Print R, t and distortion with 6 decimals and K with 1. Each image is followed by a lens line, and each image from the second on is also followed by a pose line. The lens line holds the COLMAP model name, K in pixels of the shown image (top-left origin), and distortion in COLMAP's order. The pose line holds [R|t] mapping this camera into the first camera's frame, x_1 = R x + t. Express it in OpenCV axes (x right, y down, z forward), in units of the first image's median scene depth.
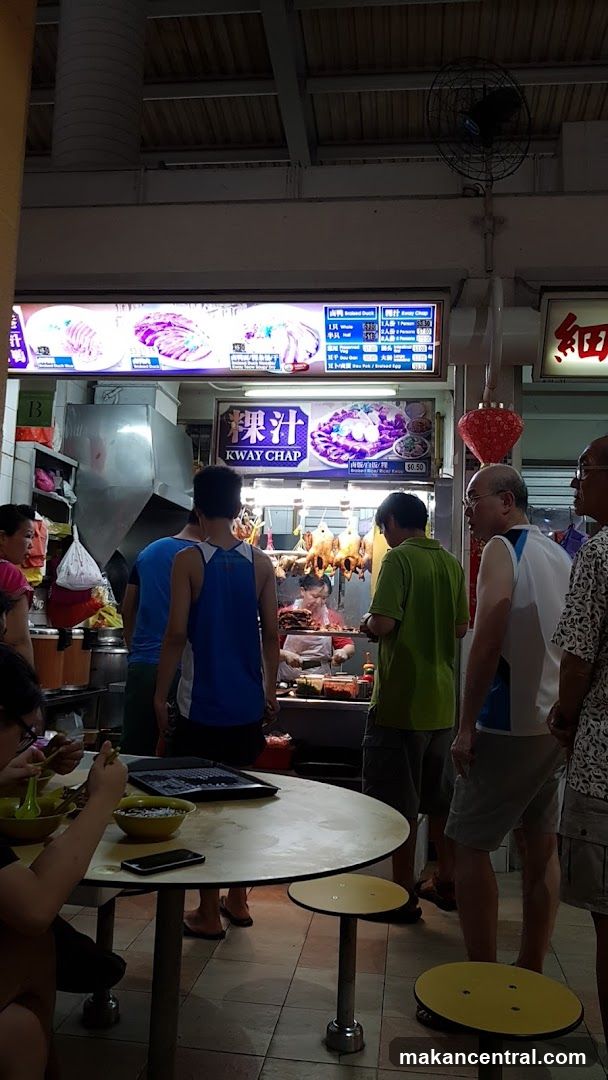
lens RADIAL K [[915.4, 0, 304.9], [0, 915.4, 530.4], [0, 0, 1]] dist [-0.002950, 0.010473]
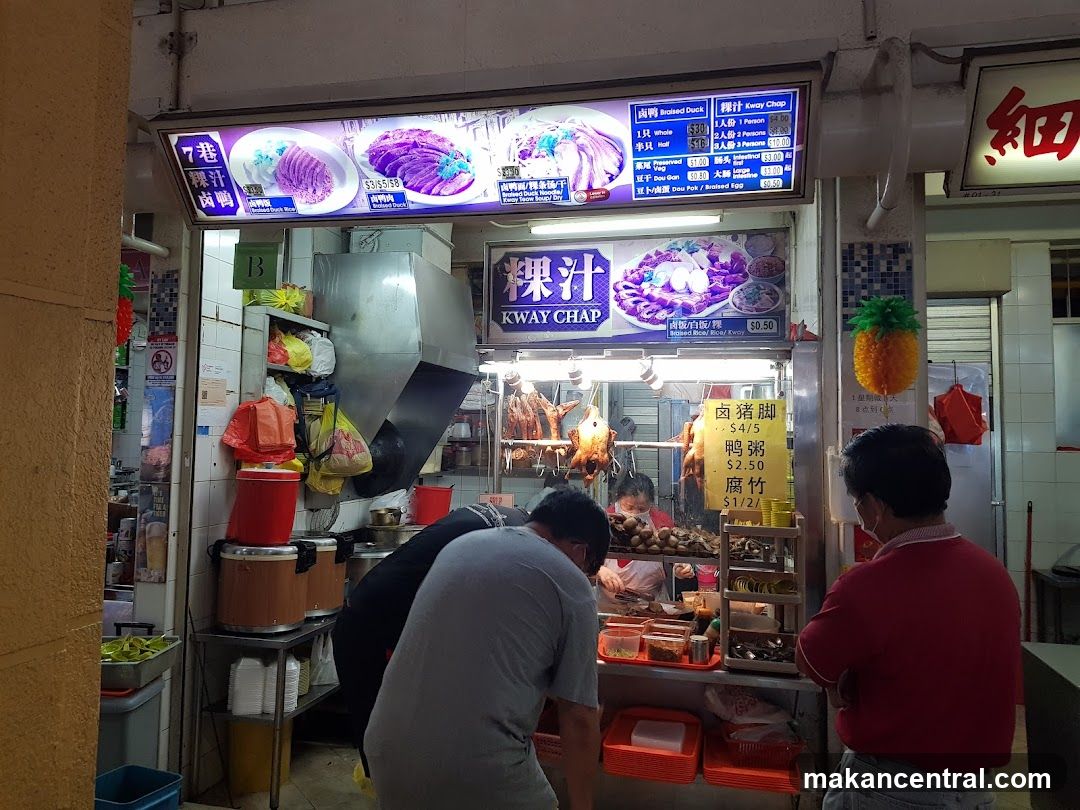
lens RADIAL K [[878.7, 0, 502.0], [0, 878.7, 381.9], [0, 0, 1]] dist [0.076695, -0.095495]
pose [[0.992712, -0.027991, -0.117218, -0.002114], [0.031301, 0.999159, 0.026490, -0.049791], [0.116378, -0.029966, 0.992753, 0.283773]]
